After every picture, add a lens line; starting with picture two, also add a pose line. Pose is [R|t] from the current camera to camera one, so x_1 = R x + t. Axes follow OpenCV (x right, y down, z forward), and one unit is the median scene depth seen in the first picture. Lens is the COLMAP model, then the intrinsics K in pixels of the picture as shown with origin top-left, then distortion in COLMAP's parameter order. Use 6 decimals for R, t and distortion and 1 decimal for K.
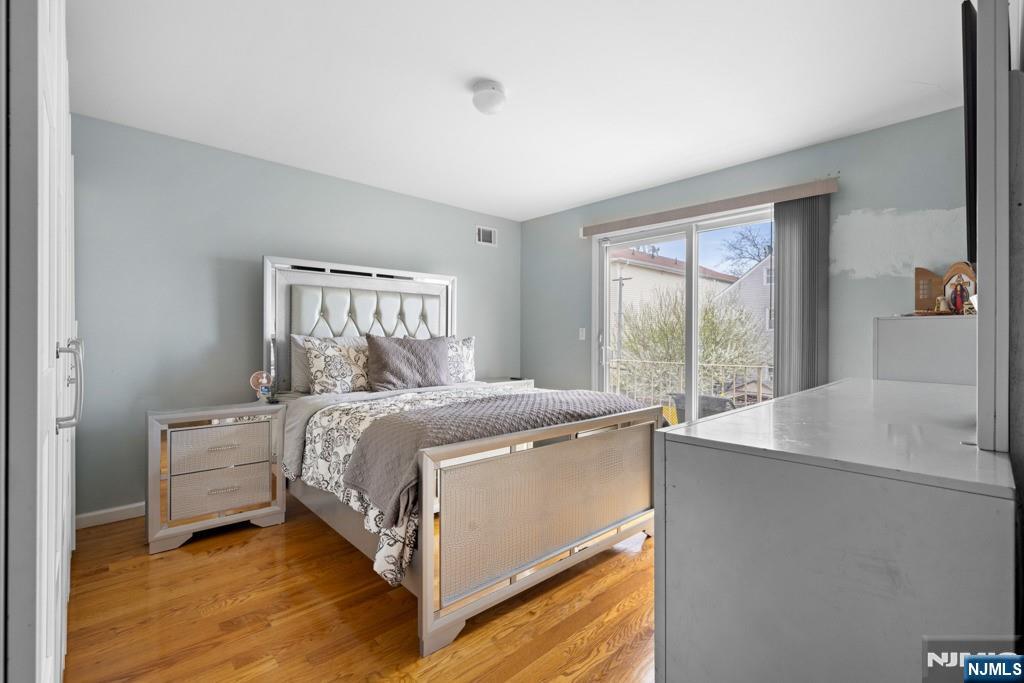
lens RADIAL K [[458.3, 0, 509.5], [0, 458.3, 333.9], [0, 0, 1]] dist [-0.002647, -0.000538]
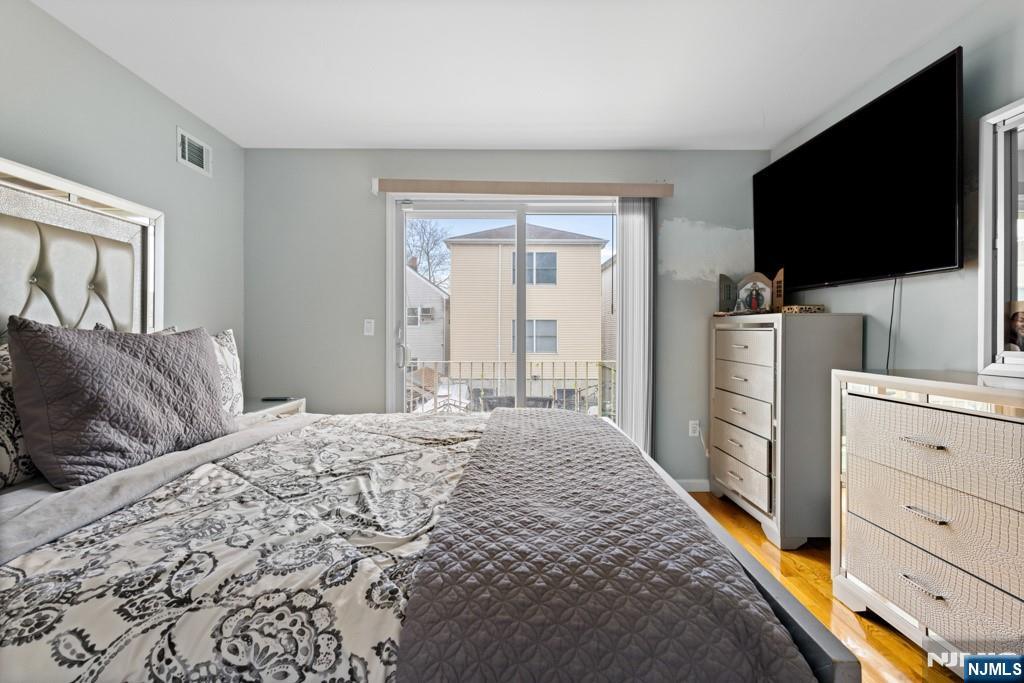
lens RADIAL K [[458.3, 0, 509.5], [0, 458.3, 333.9], [0, 0, 1]] dist [-0.002647, -0.000538]
pose [[0.671889, -0.000163, 0.740652, -0.256451], [-0.004158, 0.999983, 0.003992, 0.007165], [-0.740640, -0.005762, 0.671877, 0.406860]]
